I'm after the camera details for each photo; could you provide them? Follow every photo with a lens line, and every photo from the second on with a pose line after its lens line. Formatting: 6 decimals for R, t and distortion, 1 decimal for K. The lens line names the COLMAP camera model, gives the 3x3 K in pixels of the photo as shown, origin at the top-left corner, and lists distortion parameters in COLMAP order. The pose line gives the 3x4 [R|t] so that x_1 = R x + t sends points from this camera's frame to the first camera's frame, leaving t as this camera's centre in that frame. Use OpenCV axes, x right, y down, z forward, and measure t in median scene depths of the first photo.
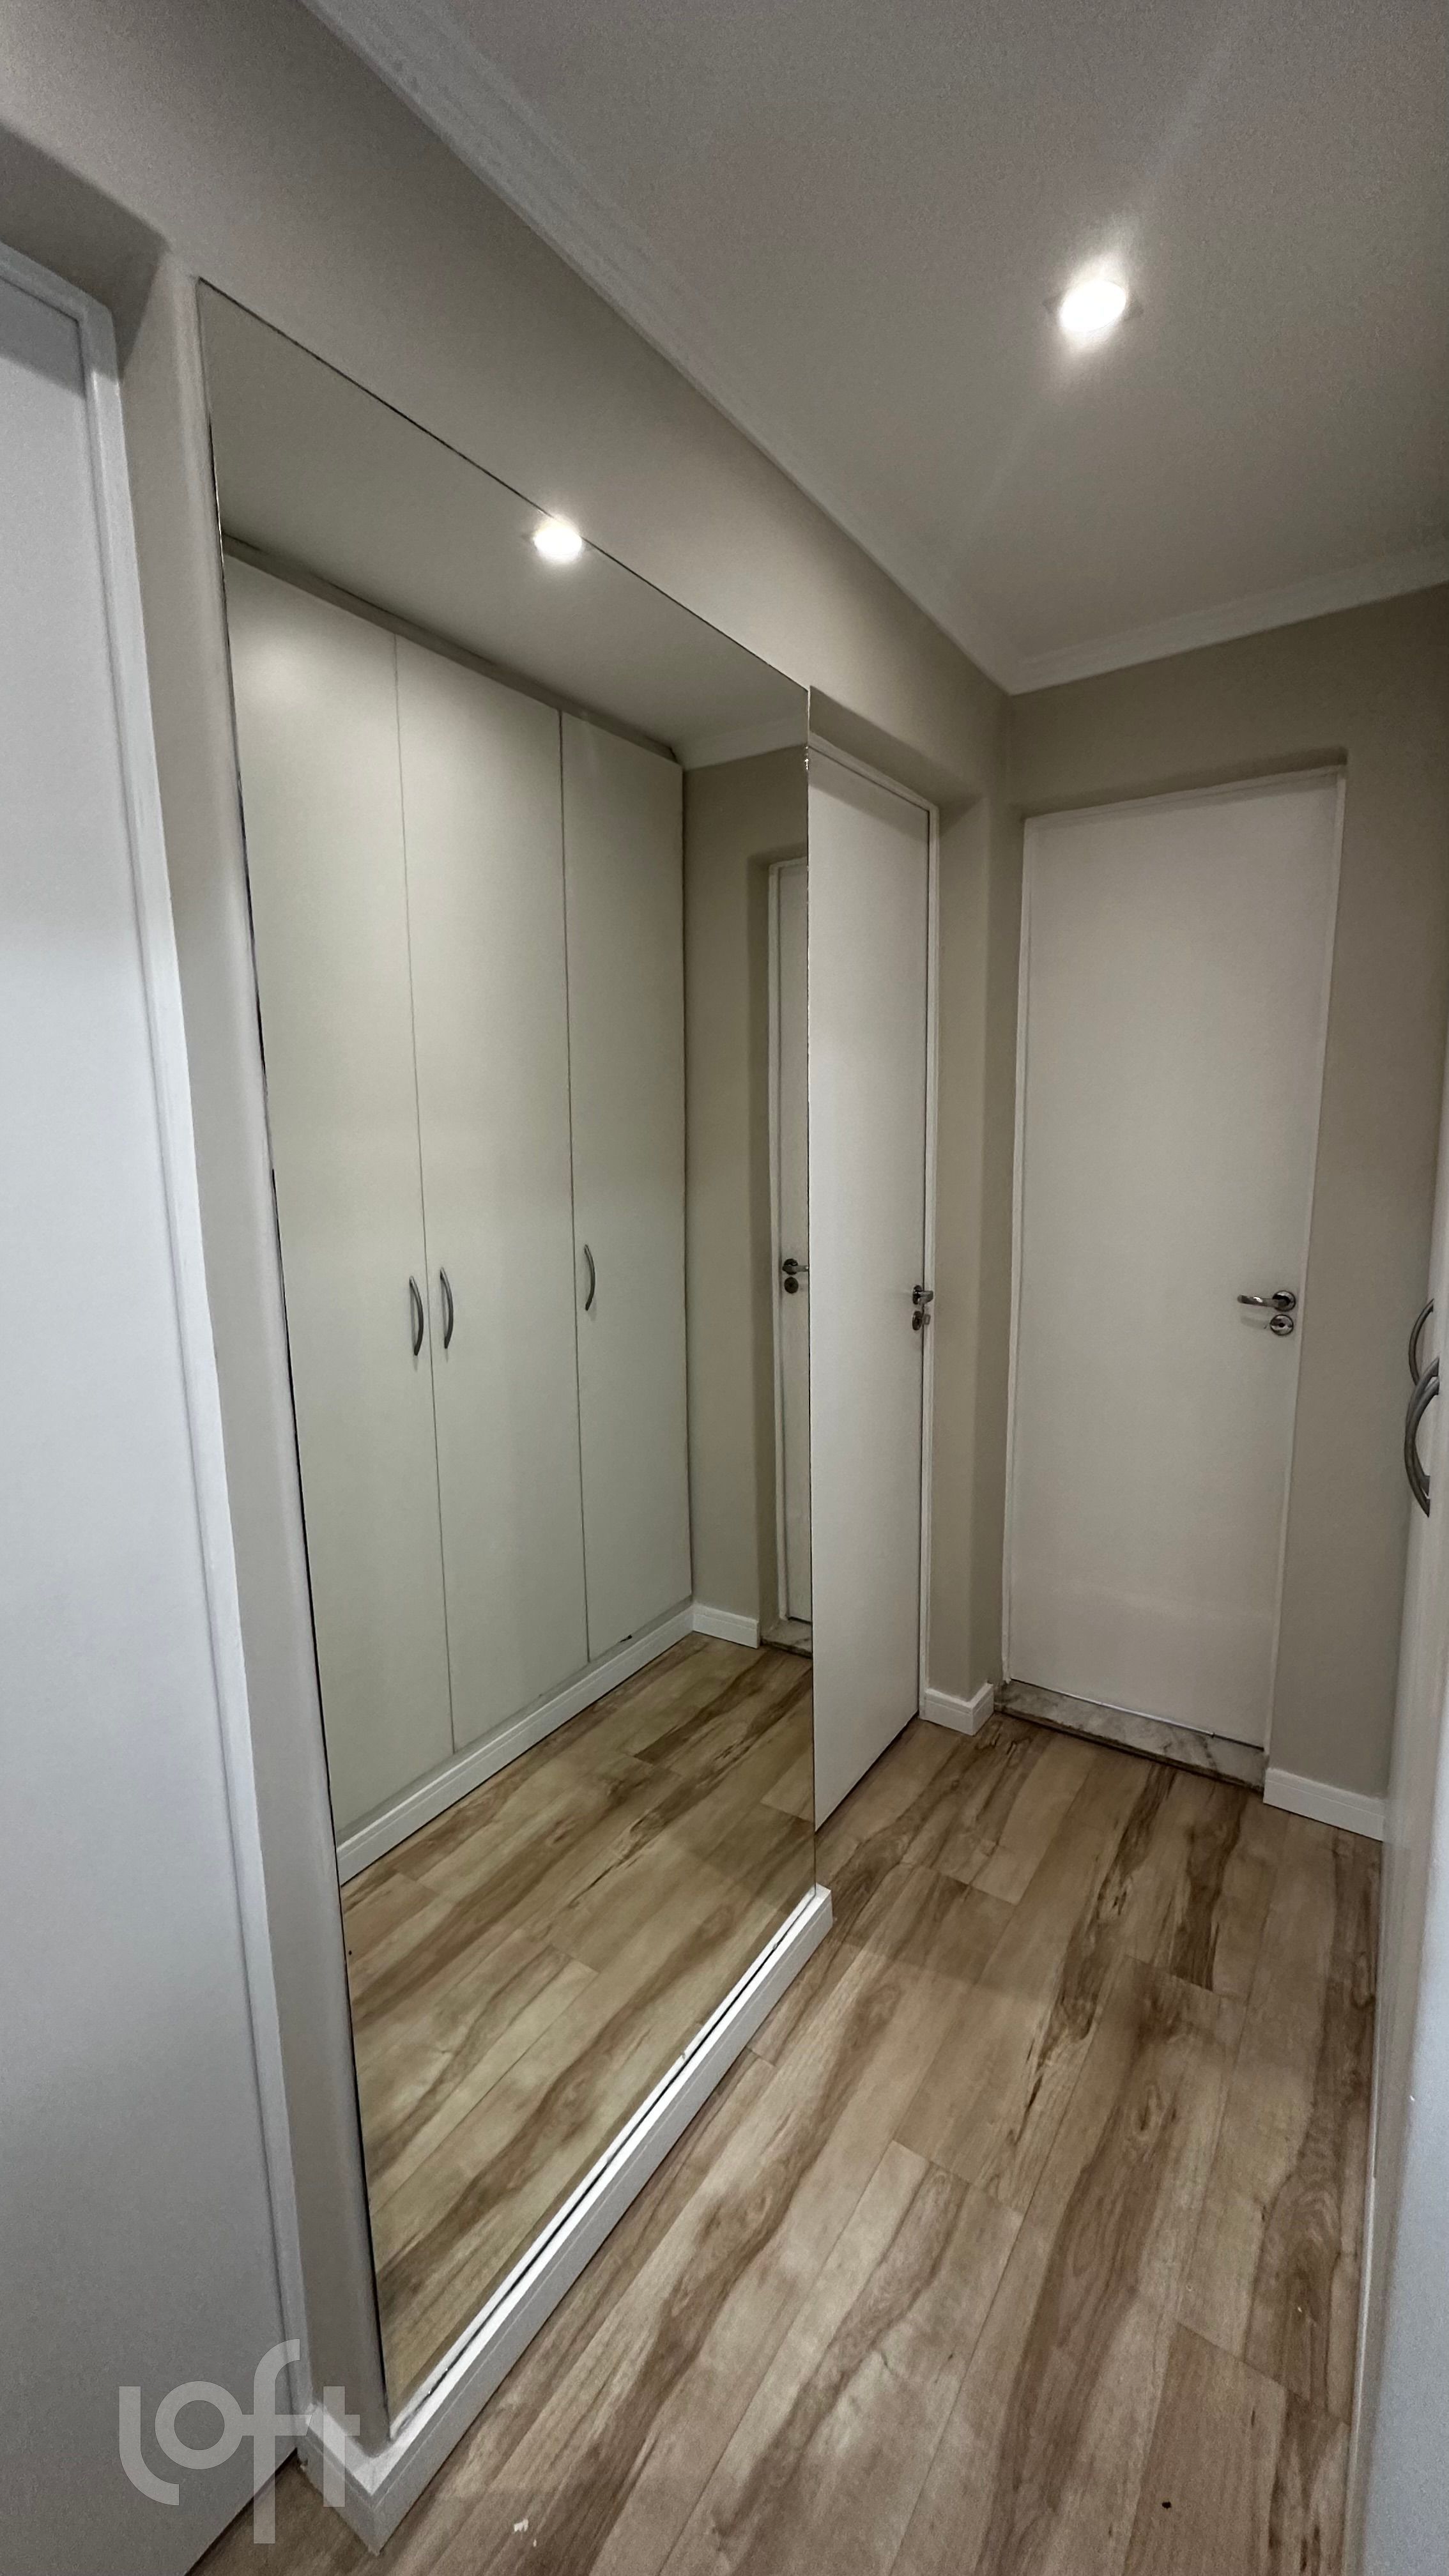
lens RADIAL K [[1025.6, 0, 722.6], [0, 1025.6, 1283.0], [0, 0, 1]] dist [-0.003922, 0.000321]
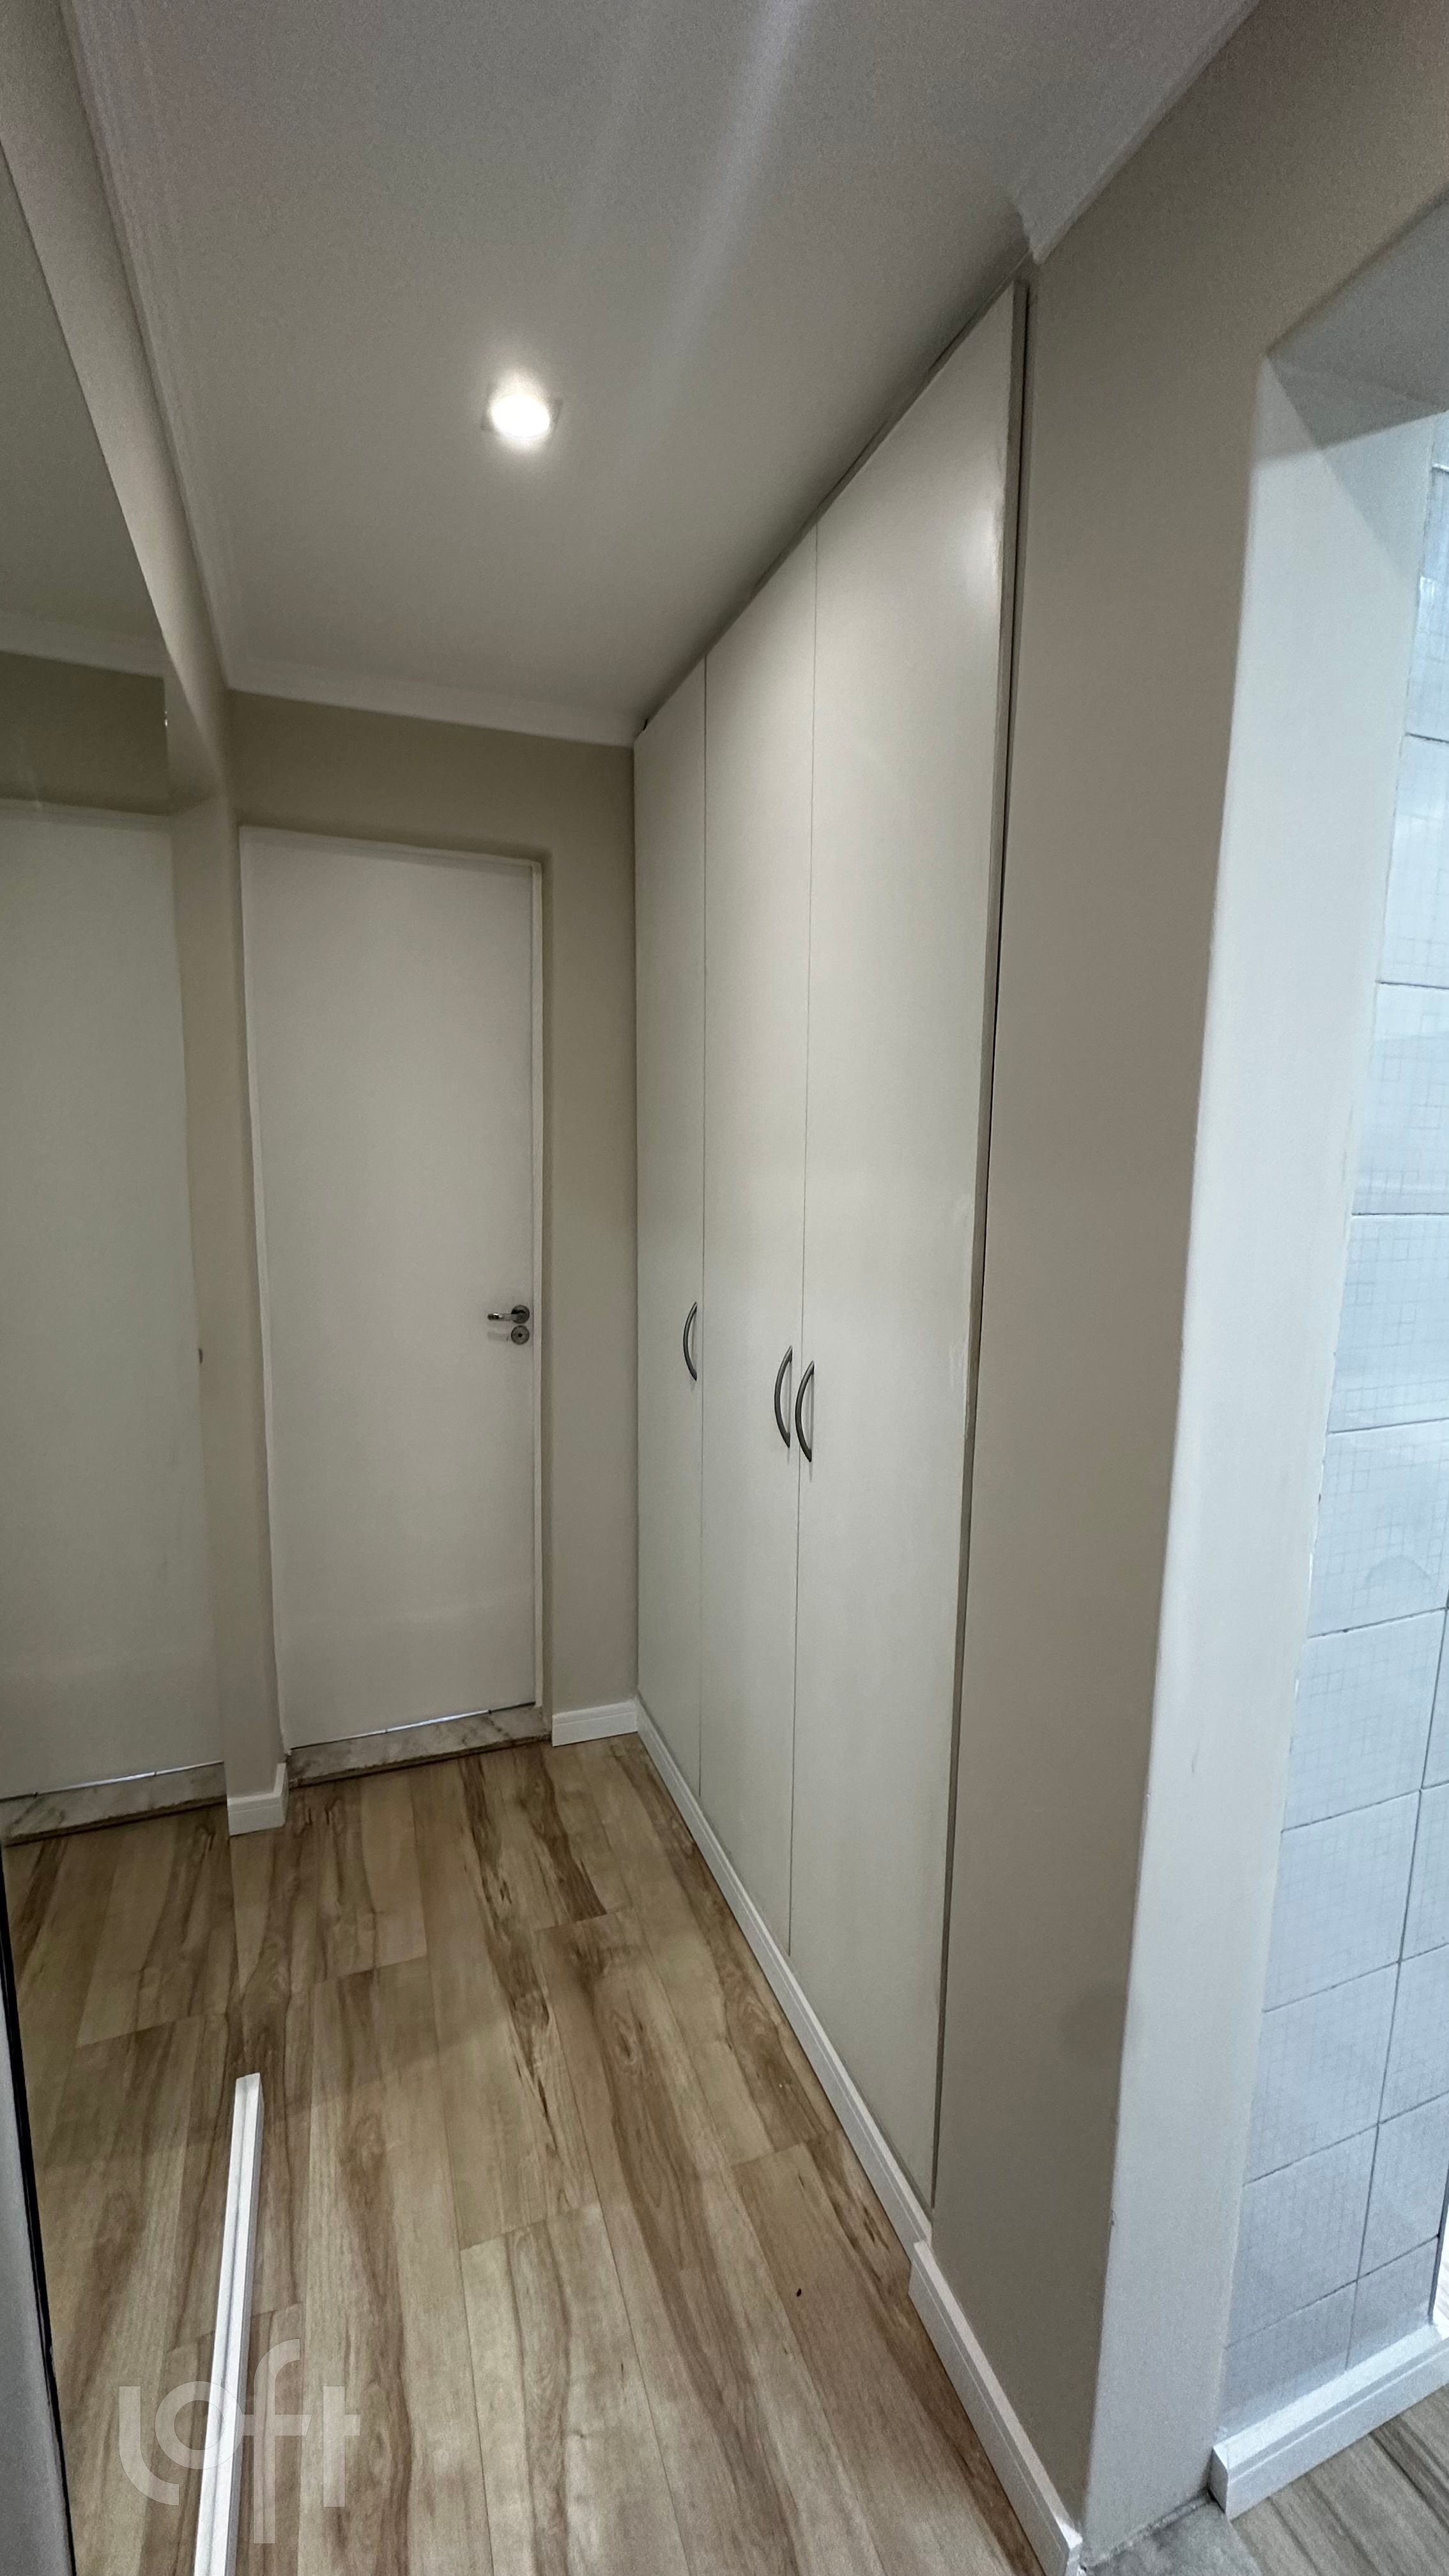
lens RADIAL K [[1025.6, 0, 727.3], [0, 1025.6, 1282.7], [0, 0, 1]] dist [-0.003922, 0.000321]
pose [[0.565197, -0.083863, 0.820682, -0.349599], [0.091434, 0.995058, 0.038712, -0.054155], [-0.819873, 0.053158, 0.570072, 0.194654]]
